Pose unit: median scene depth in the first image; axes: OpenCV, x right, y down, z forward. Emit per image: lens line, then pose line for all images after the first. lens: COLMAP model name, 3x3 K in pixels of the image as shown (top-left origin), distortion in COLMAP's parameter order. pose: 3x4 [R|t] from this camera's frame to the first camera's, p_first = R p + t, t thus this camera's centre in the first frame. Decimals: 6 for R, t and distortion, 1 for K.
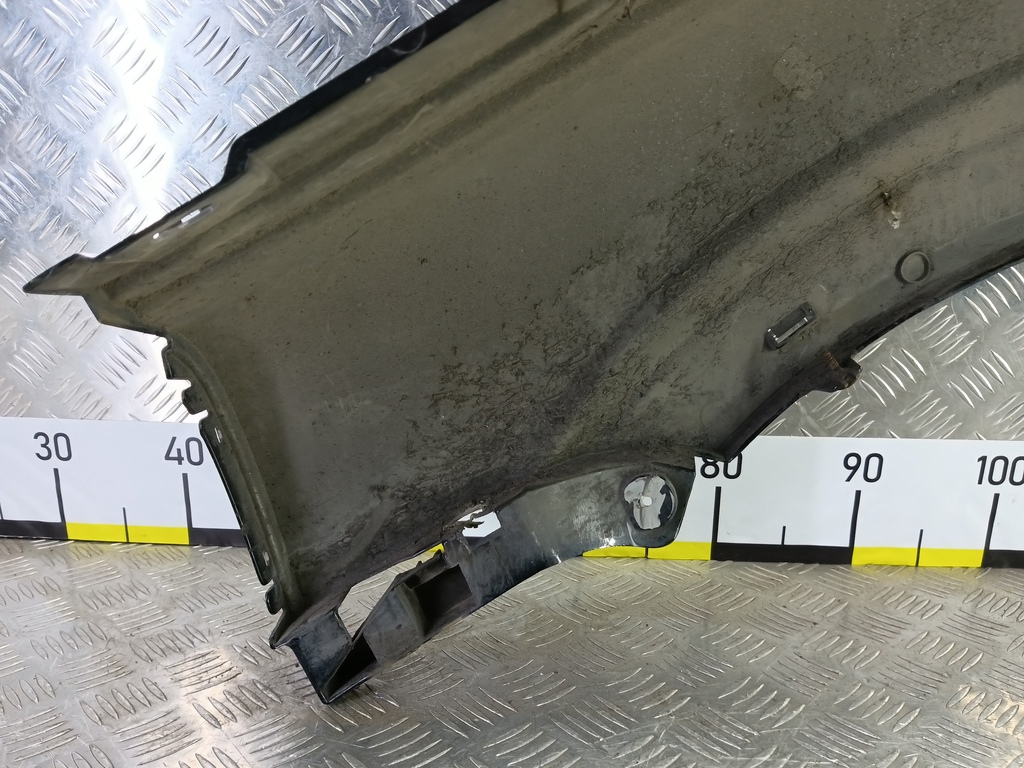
lens RADIAL K [[838.5, 0, 485.5], [0, 838.5, 391.7], [0, 0, 1]] dist [0.070590, -0.133536]
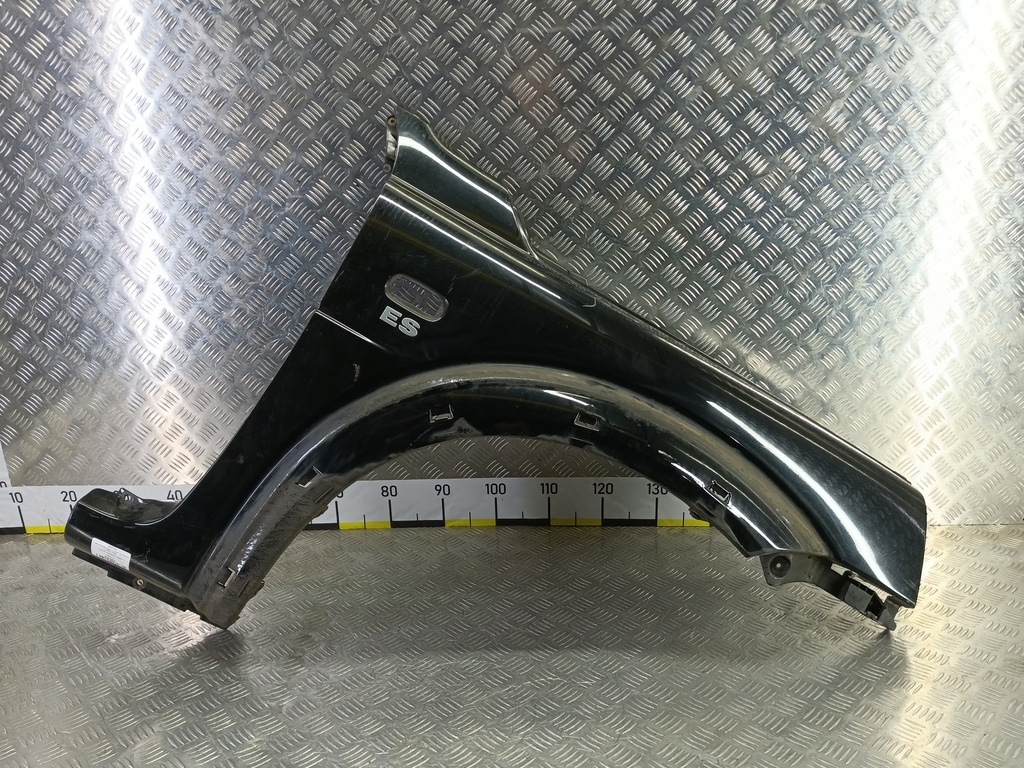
lens RADIAL K [[829.7, 0, 500.9], [0, 829.7, 383.9], [0, 0, 1]] dist [0.087885, -0.164686]
pose [[0.999083, -0.040635, 0.013466, 0.743103], [0.039665, 0.997044, 0.065797, -0.483962], [-0.016100, -0.065203, 0.997742, -1.857405]]
